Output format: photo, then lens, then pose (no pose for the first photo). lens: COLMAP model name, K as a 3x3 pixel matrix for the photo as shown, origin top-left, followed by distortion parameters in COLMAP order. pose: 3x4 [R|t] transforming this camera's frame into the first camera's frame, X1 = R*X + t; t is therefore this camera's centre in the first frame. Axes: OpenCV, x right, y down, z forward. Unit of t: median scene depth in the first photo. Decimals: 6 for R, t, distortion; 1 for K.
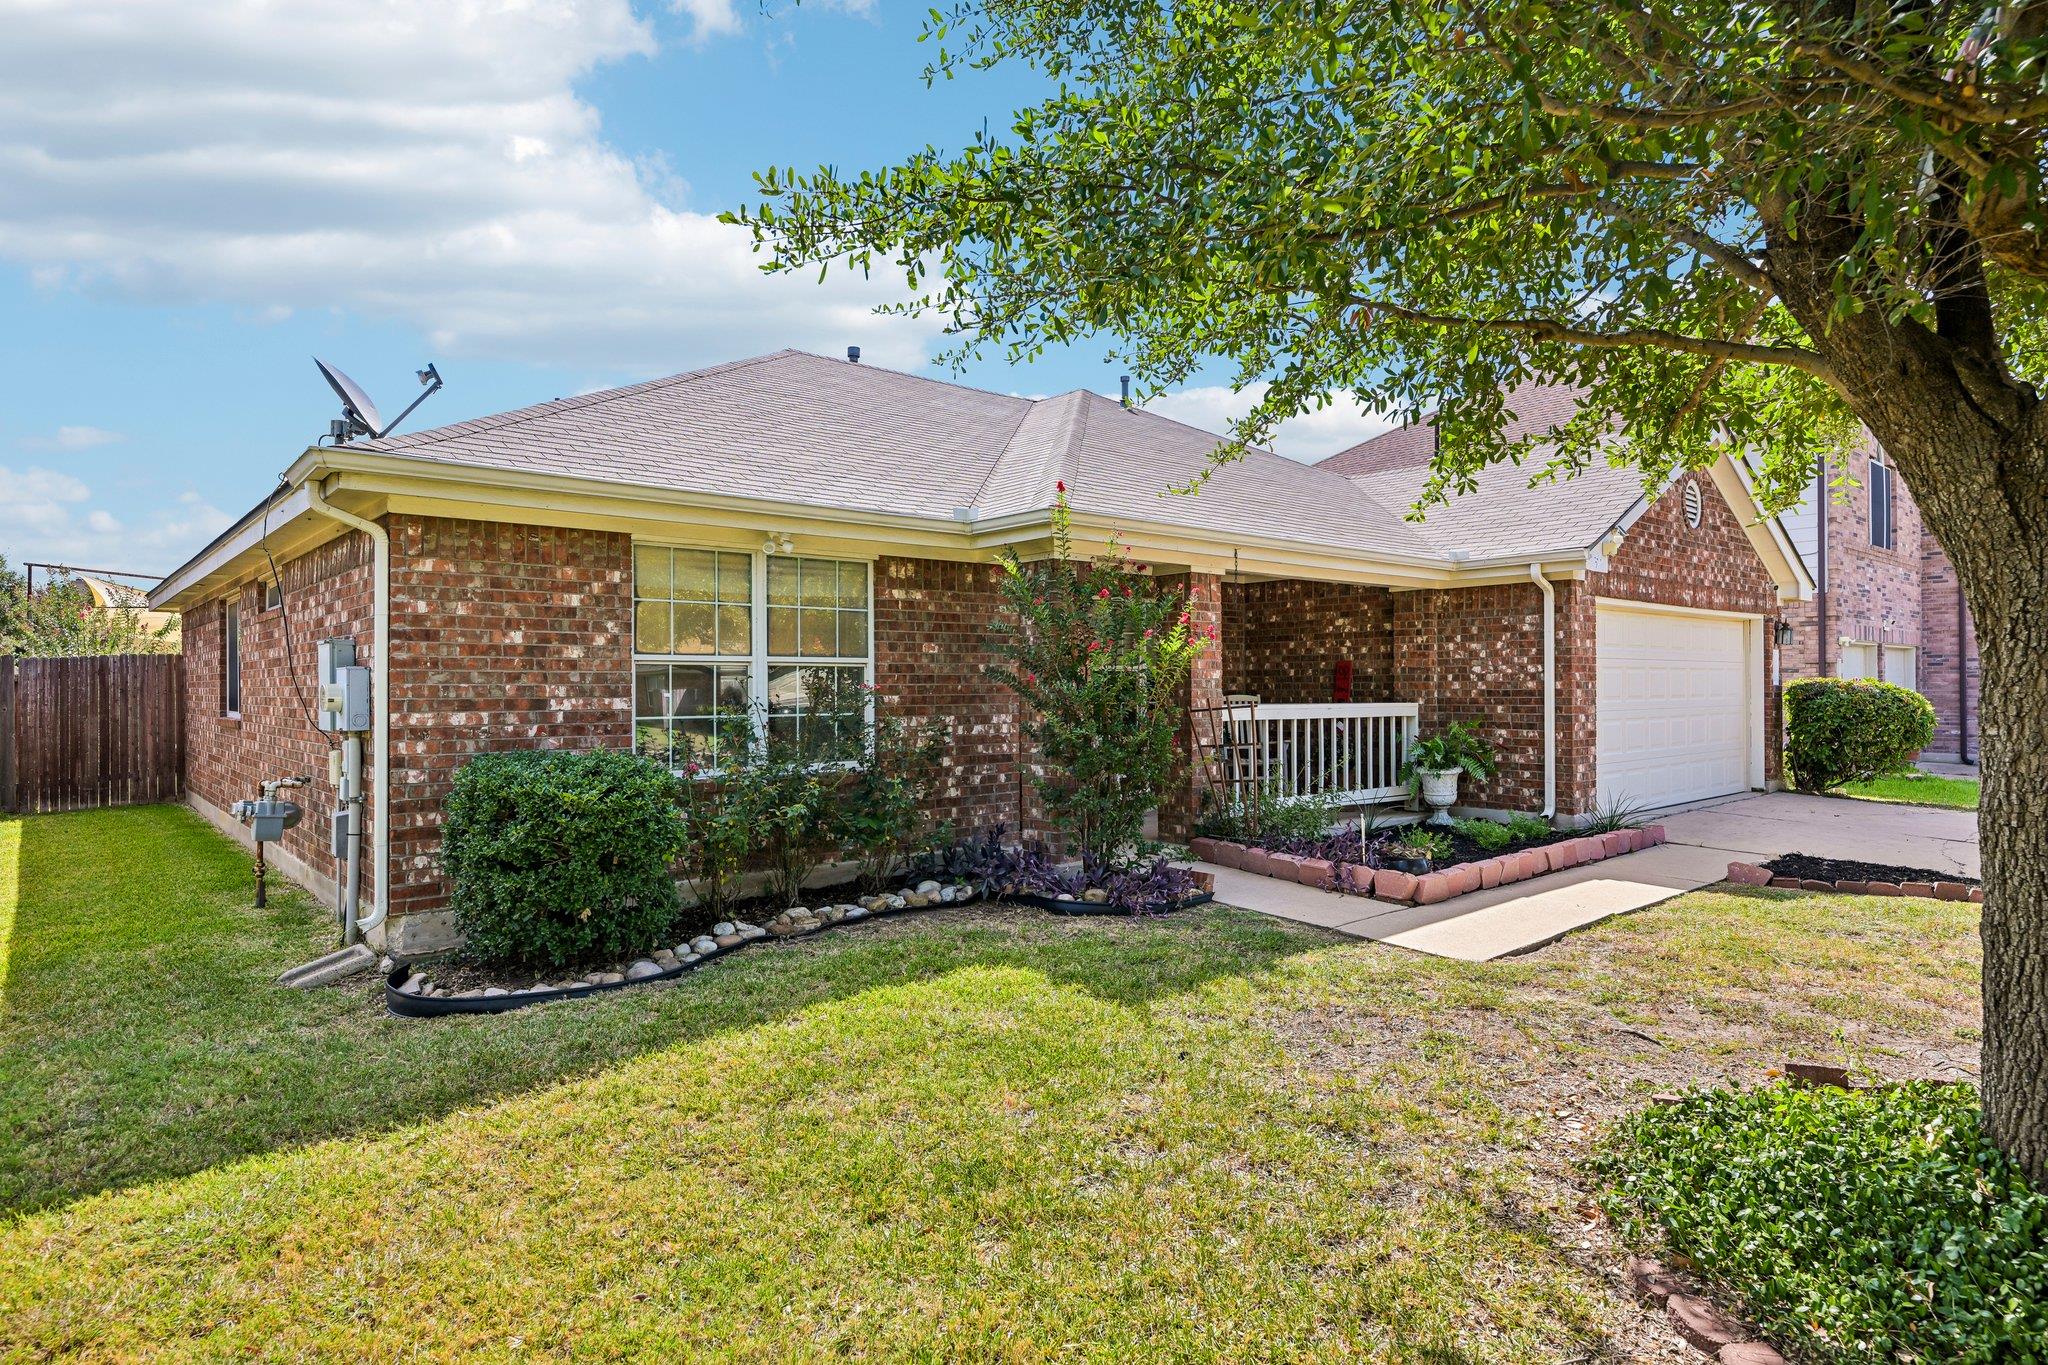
lens RADIAL K [[1136.4, 0, 1022.8], [0, 1136.4, 684.8], [0, 0, 1]] dist [0.000170, 0.000005]
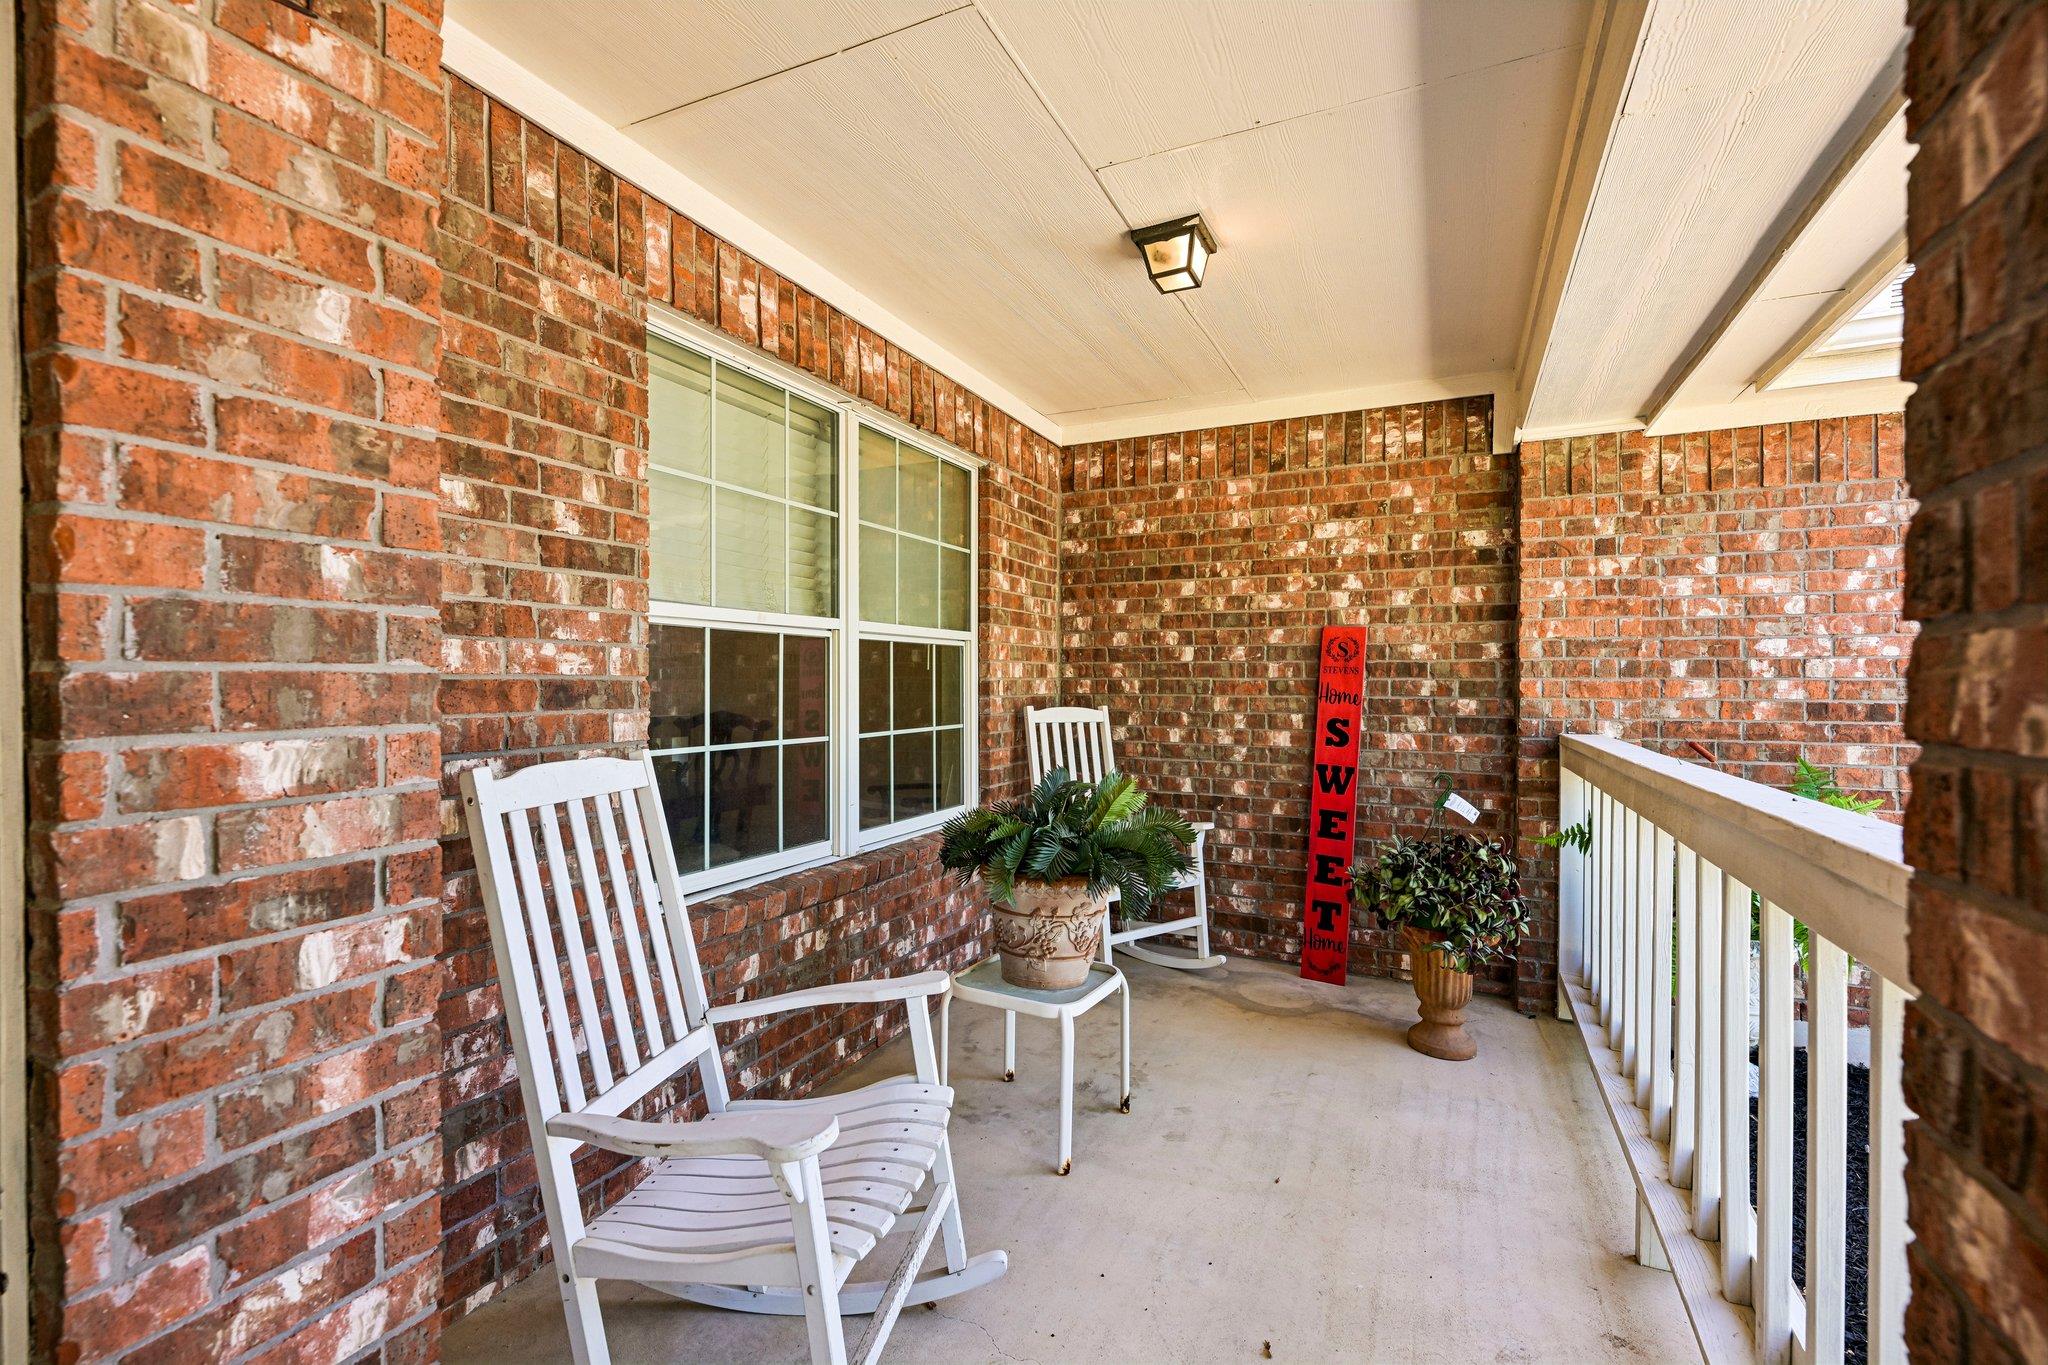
lens RADIAL K [[906.3, 0, 1014.2], [0, 906.3, 683.3], [0, 0, 1]] dist [-0.001521, 0.000182]
pose [[0.920976, 0.007443, 0.389549, 0.052680], [-0.008483, 0.999964, 0.000950, 0.000178], [-0.389528, -0.004180, 0.921005, 0.792018]]
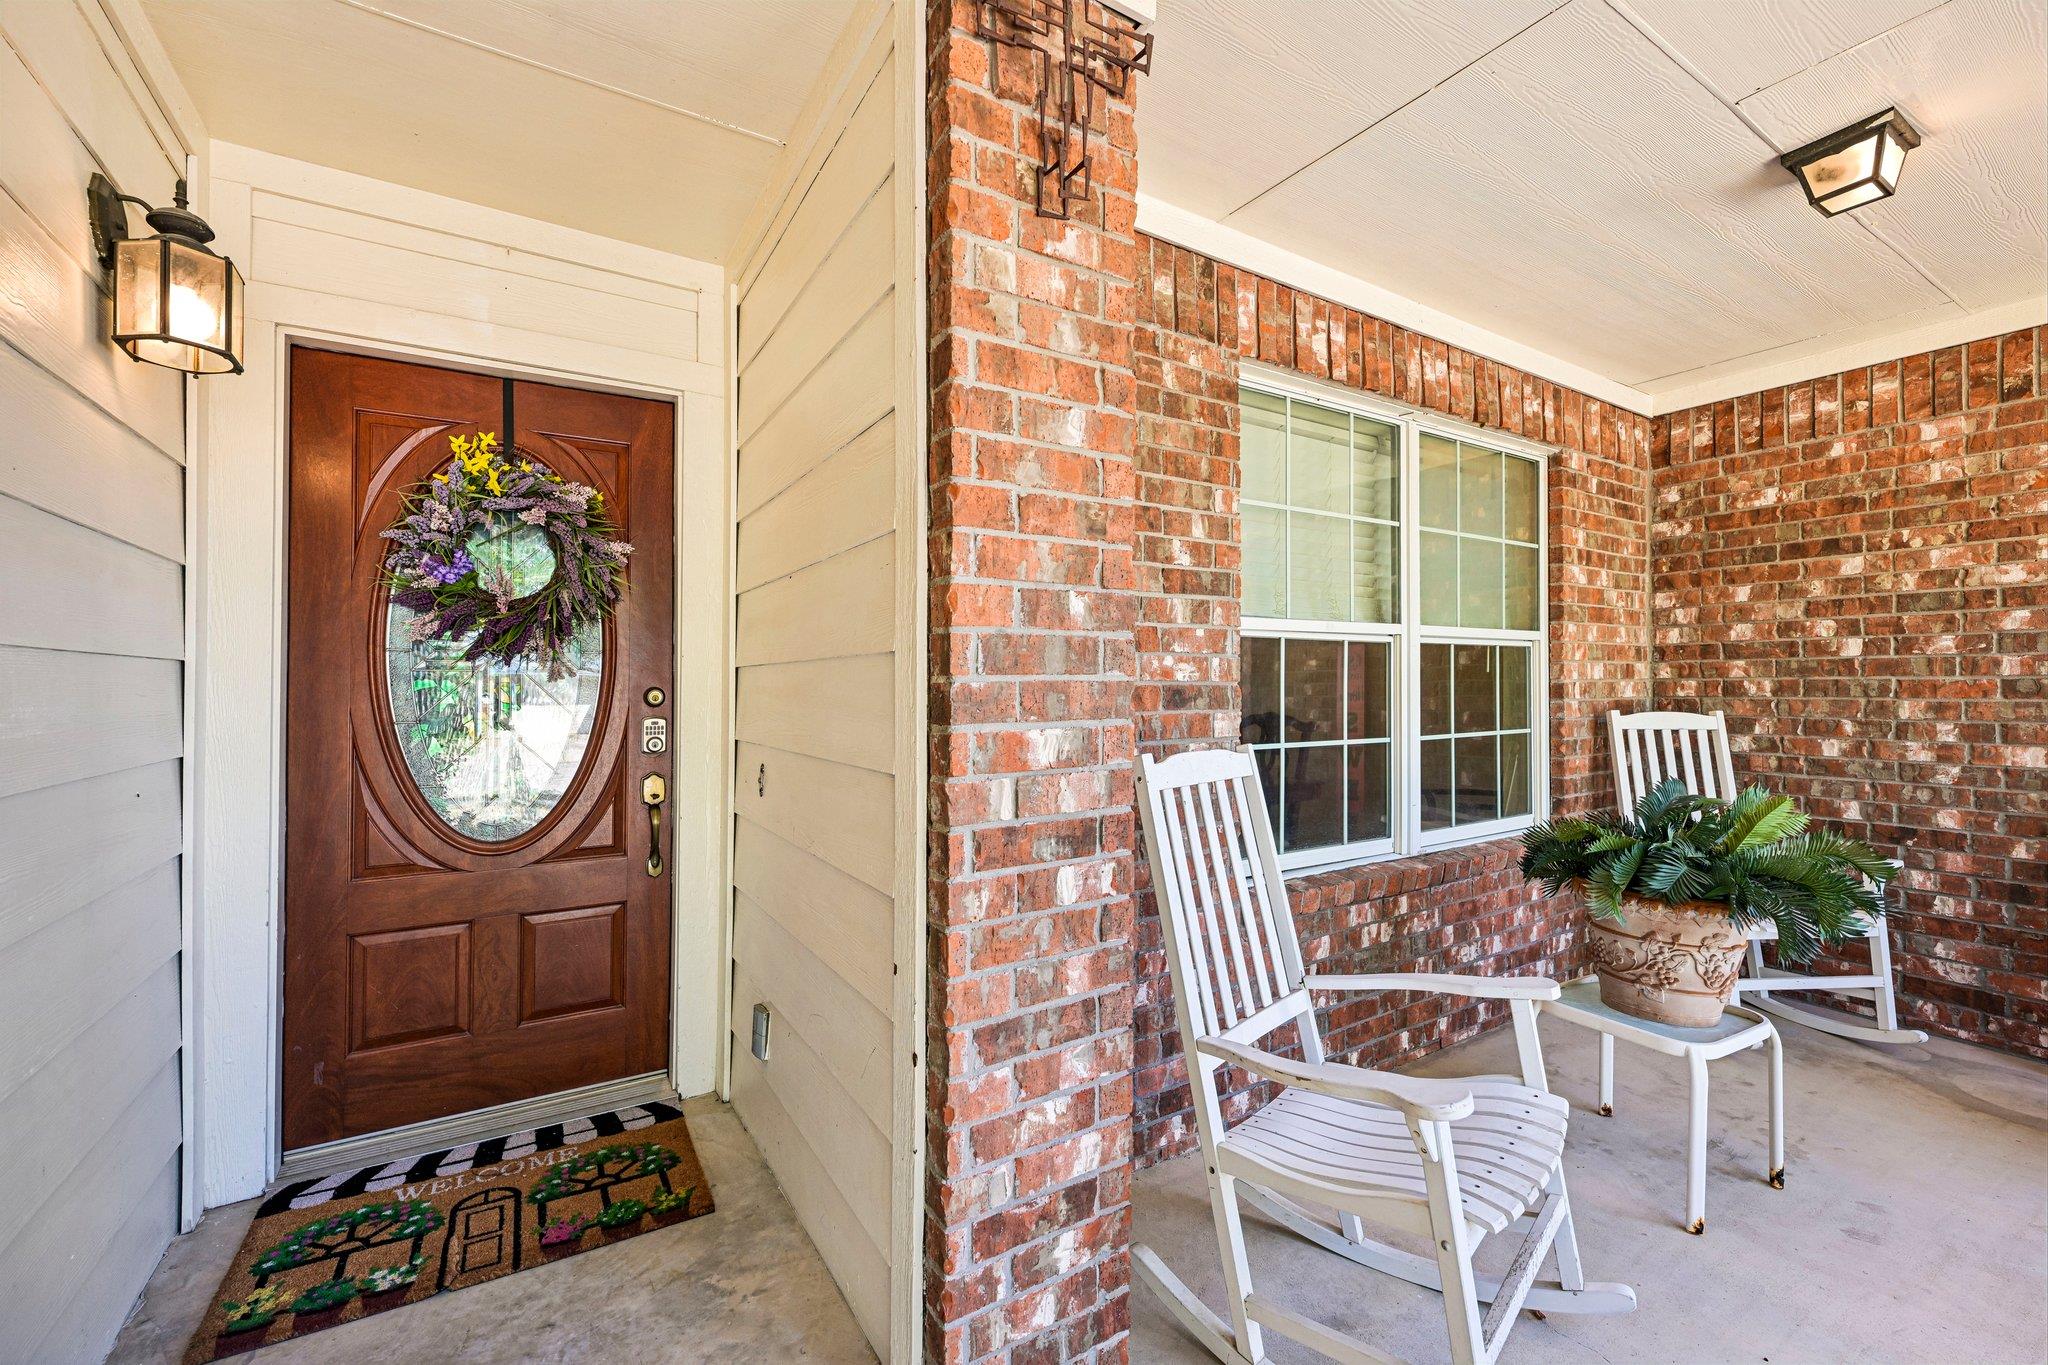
lens RADIAL K [[849.2, 0, 1015.4], [0, 849.2, 685.5], [0, 0, 1]] dist [-0.001547, 0.000189]
pose [[0.985358, 0.000952, -0.170495, 0.039057], [-0.000711, 0.999999, 0.001470, 0.000212], [0.170497, -0.001327, 0.985357, 0.784330]]
